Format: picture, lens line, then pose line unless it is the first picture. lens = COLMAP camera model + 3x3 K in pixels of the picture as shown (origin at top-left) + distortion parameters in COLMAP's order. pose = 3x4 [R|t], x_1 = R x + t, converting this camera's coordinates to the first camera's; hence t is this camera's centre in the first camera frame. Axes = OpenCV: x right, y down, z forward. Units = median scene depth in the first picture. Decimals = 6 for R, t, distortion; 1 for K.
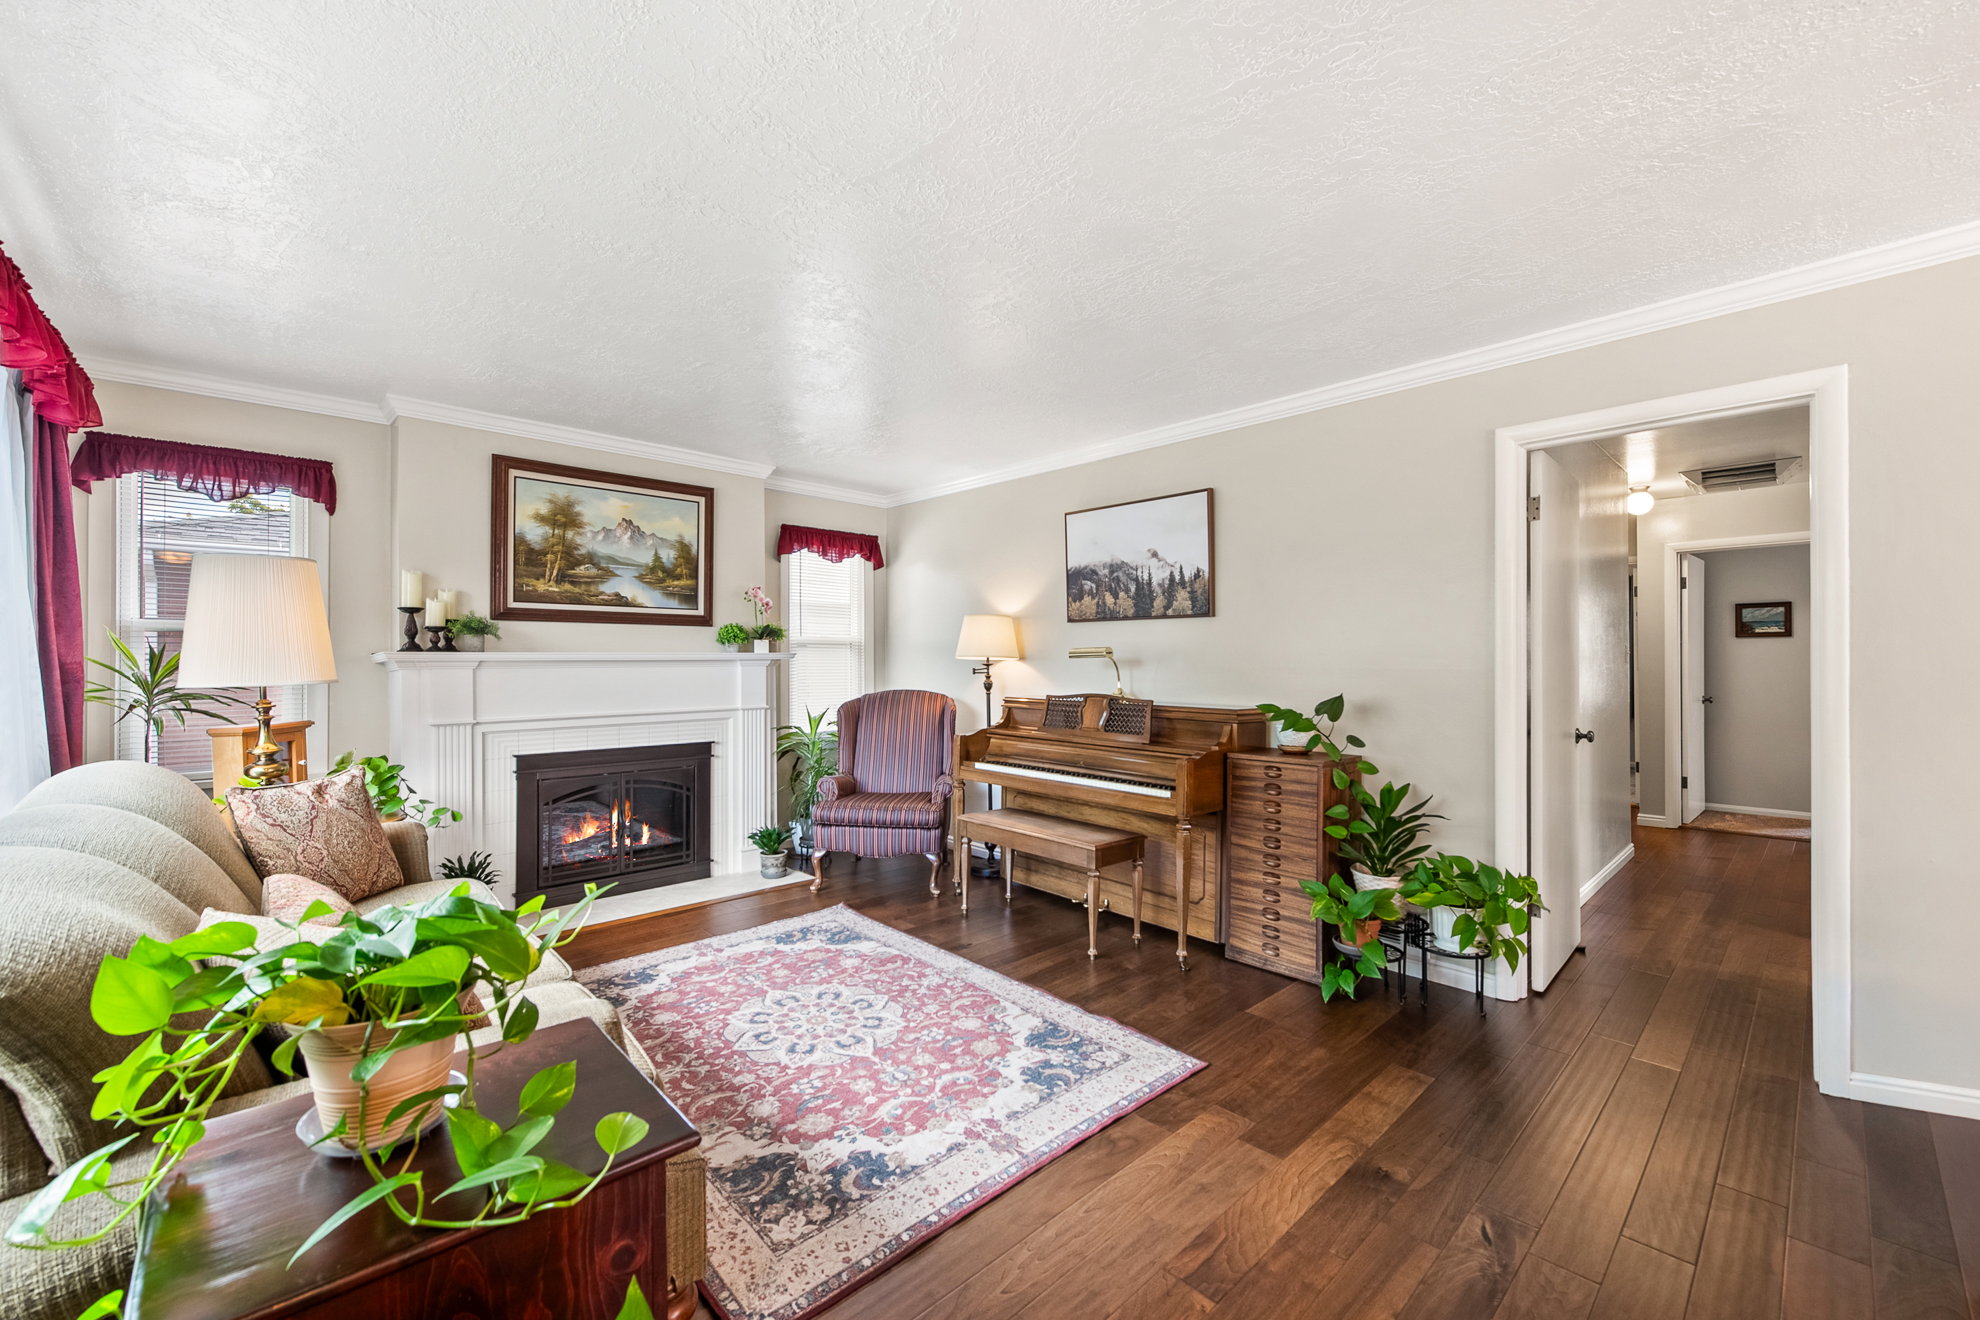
lens RADIAL K [[792.4, 0, 1007.4], [0, 792.4, 658.2], [0, 0, 1]] dist [-0.001803, -0.000198]
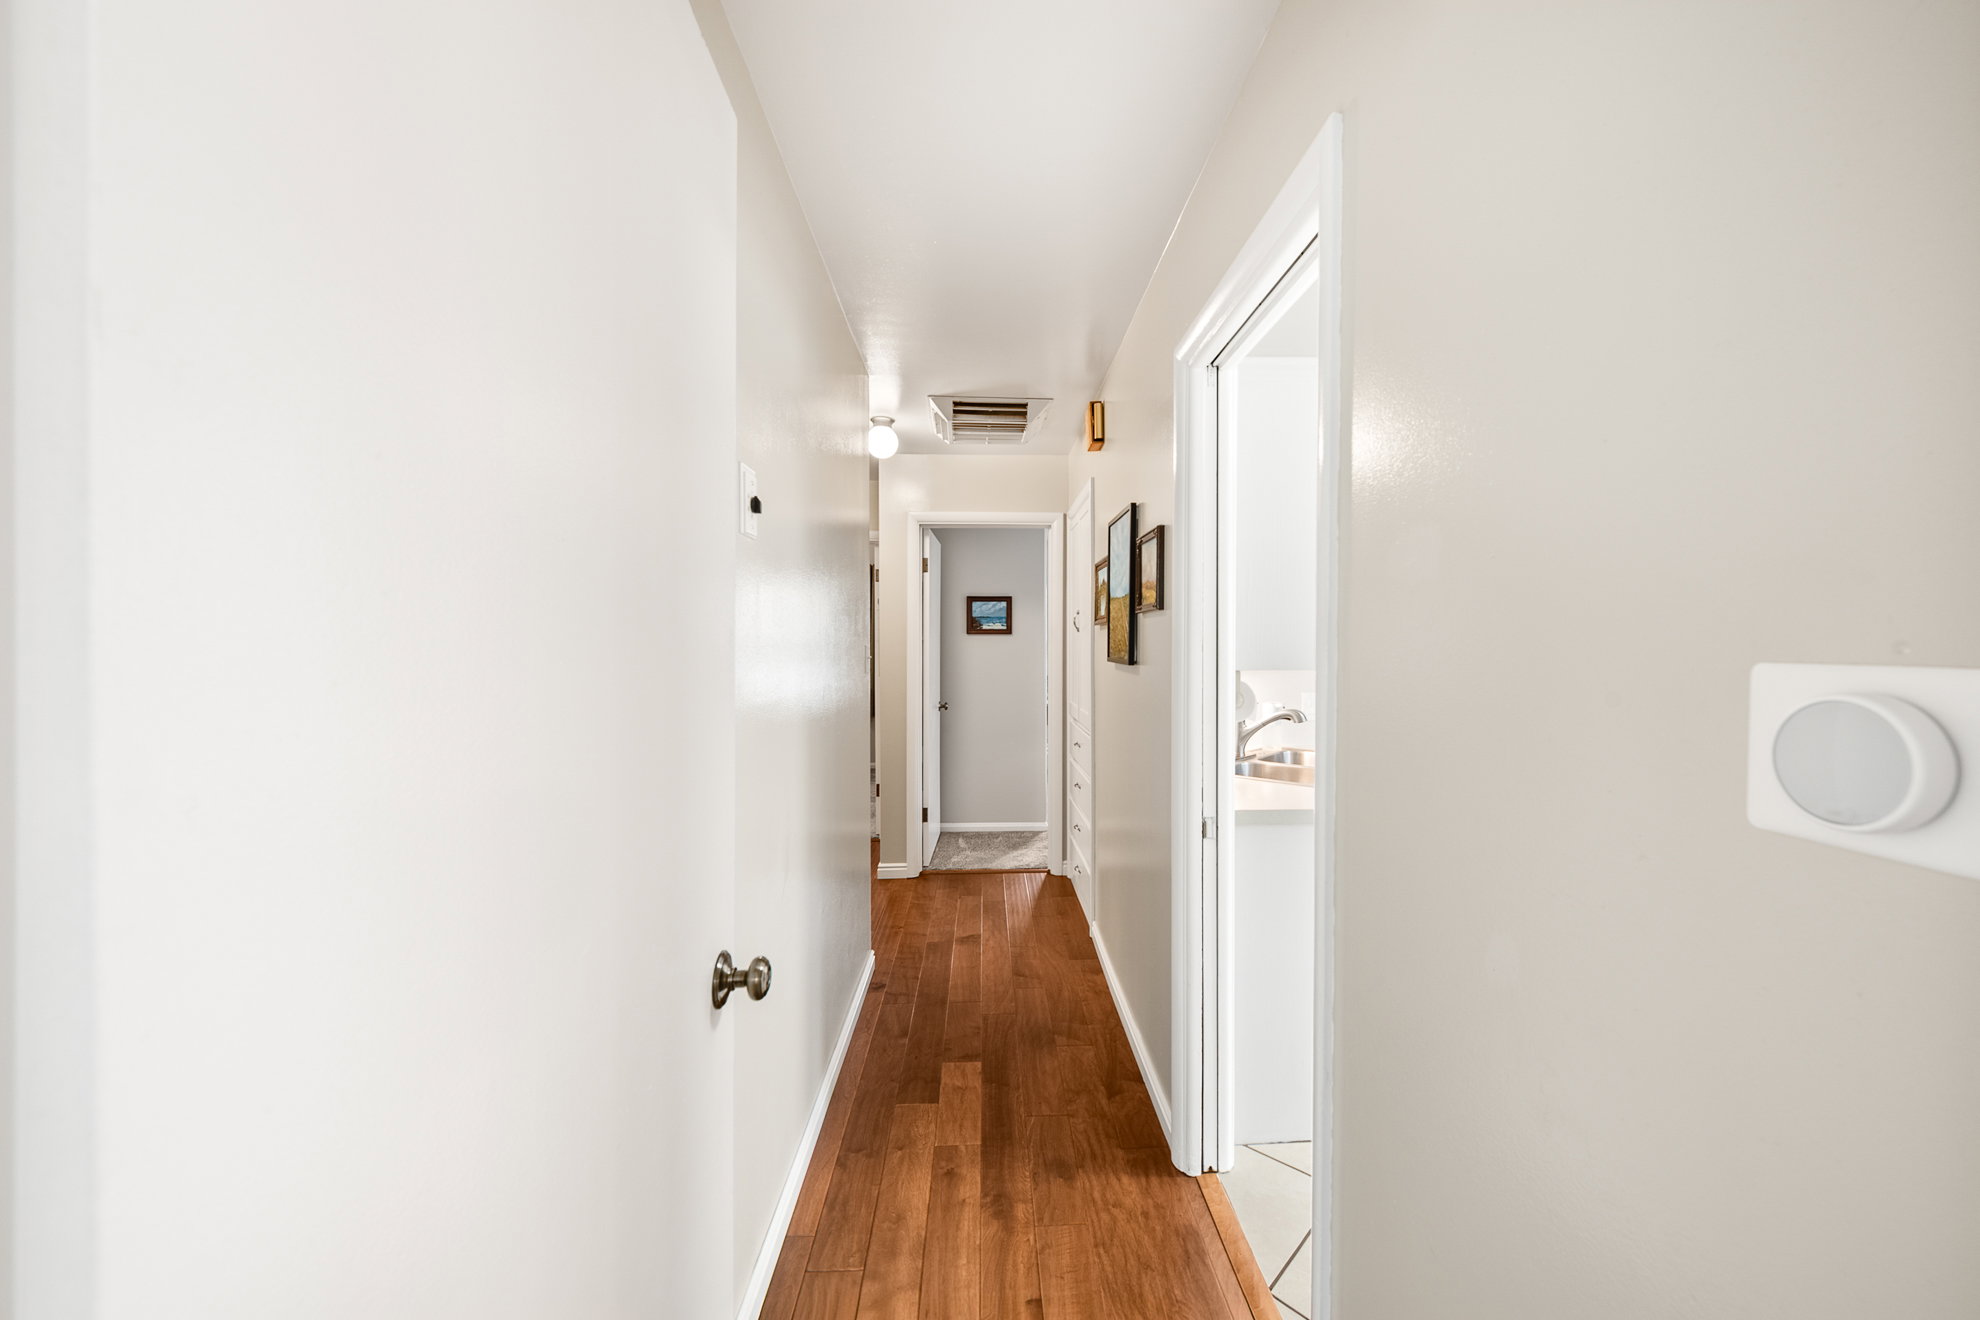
lens RADIAL K [[792.4, 0, 999.7], [0, 792.4, 654.5], [0, 0, 1]] dist [-0.001803, -0.000198]
pose [[0.677867, -0.005239, 0.735166, 0.321182], [-0.004438, 0.999927, 0.011217, -0.014843], [-0.735171, -0.010866, 0.677795, 0.405689]]
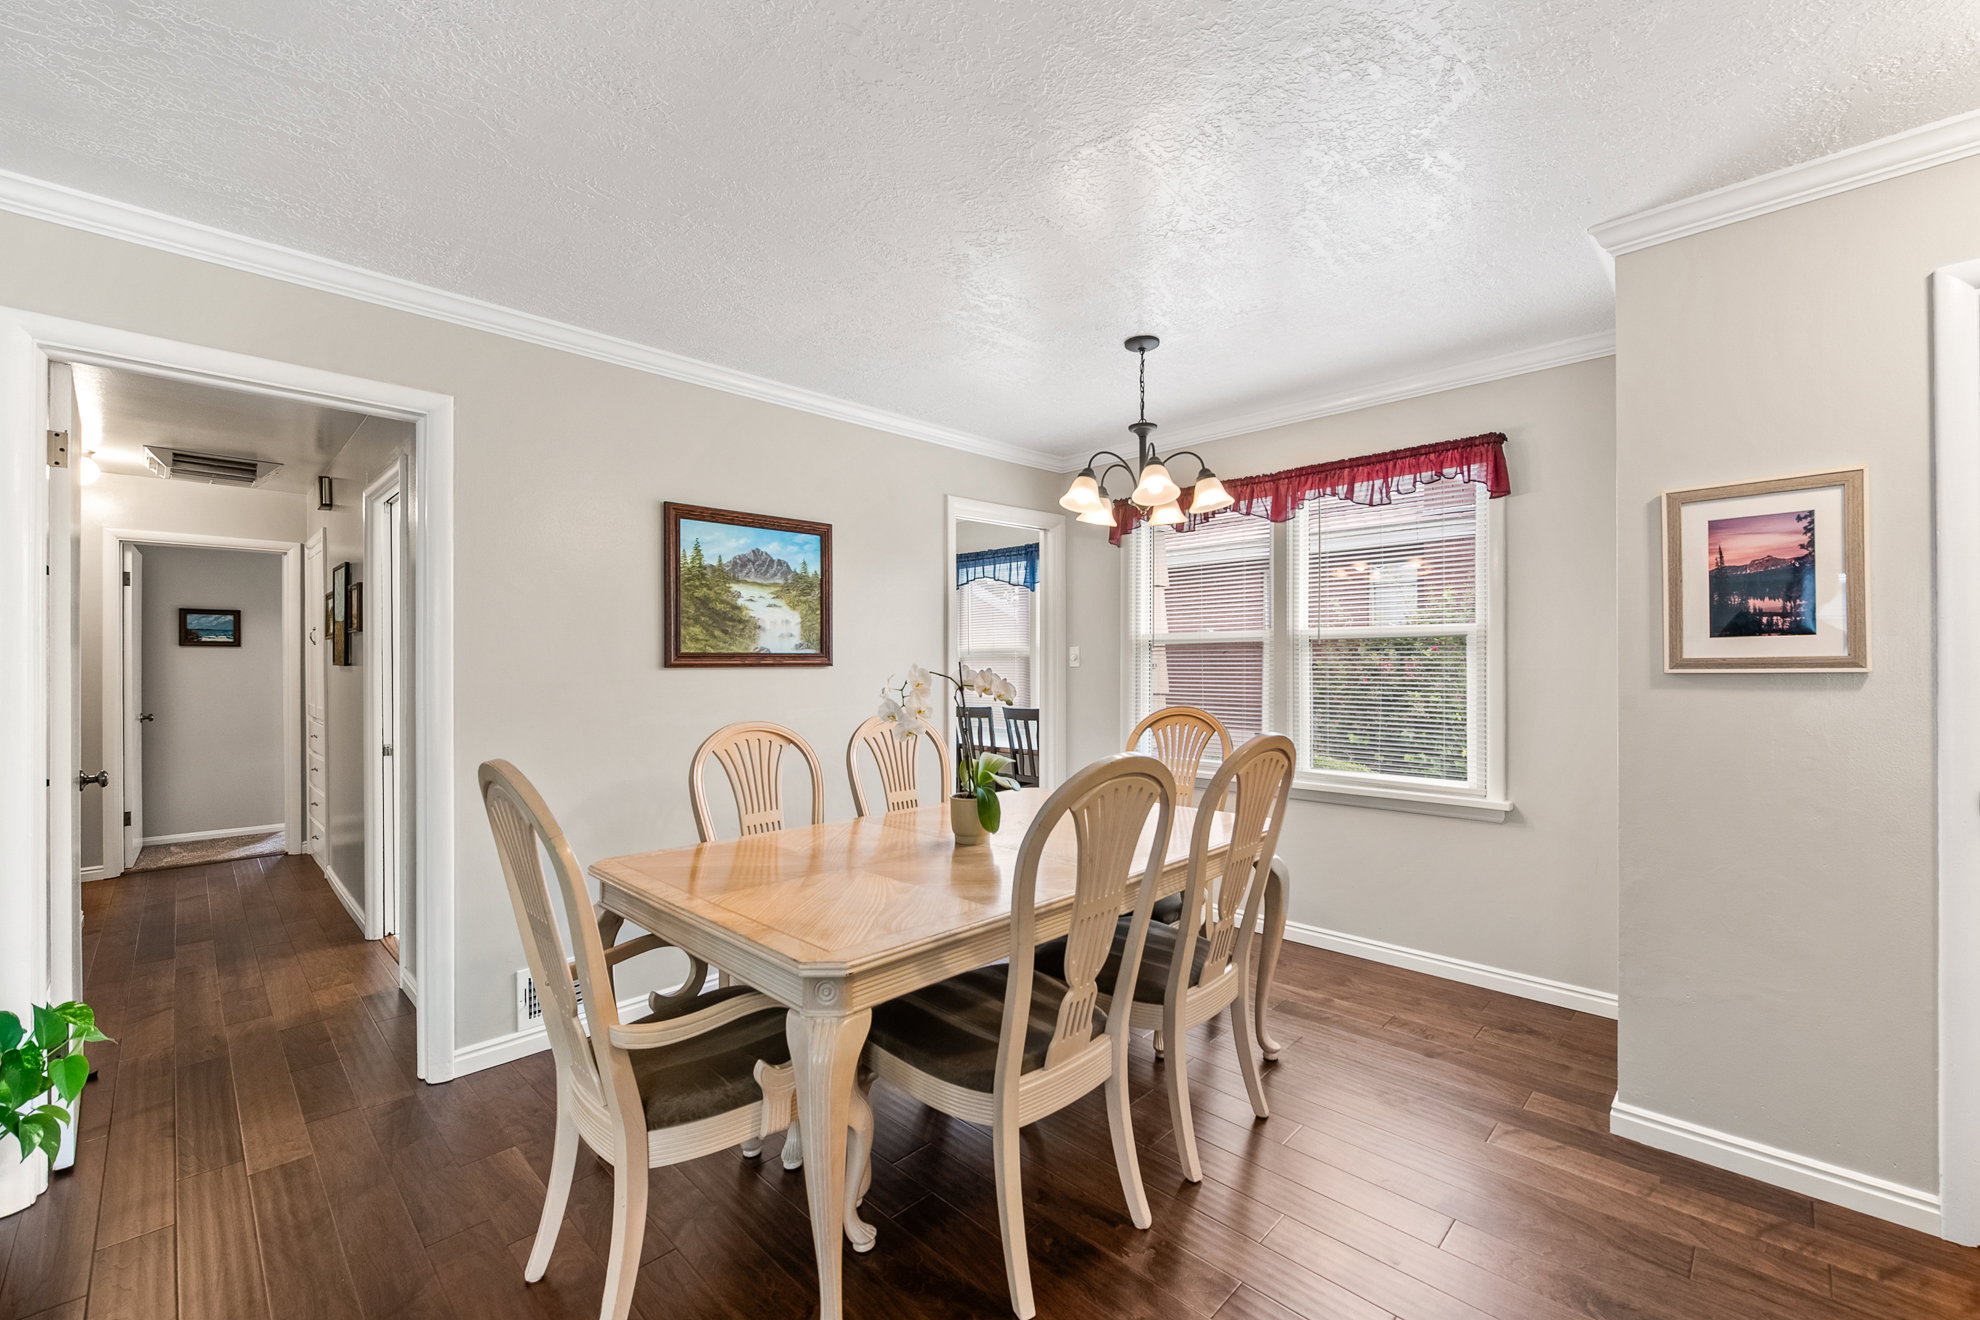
lens RADIAL K [[815.0, 0, 1006.4], [0, 815.0, 665.8], [0, 0, 1]] dist [0.001349, 0.000393]
pose [[-0.024607, -0.000229, 0.999697, -0.023704], [-0.000883, 1.000000, 0.000207, -0.005021], [-0.999697, -0.000877, -0.024608, 0.098472]]
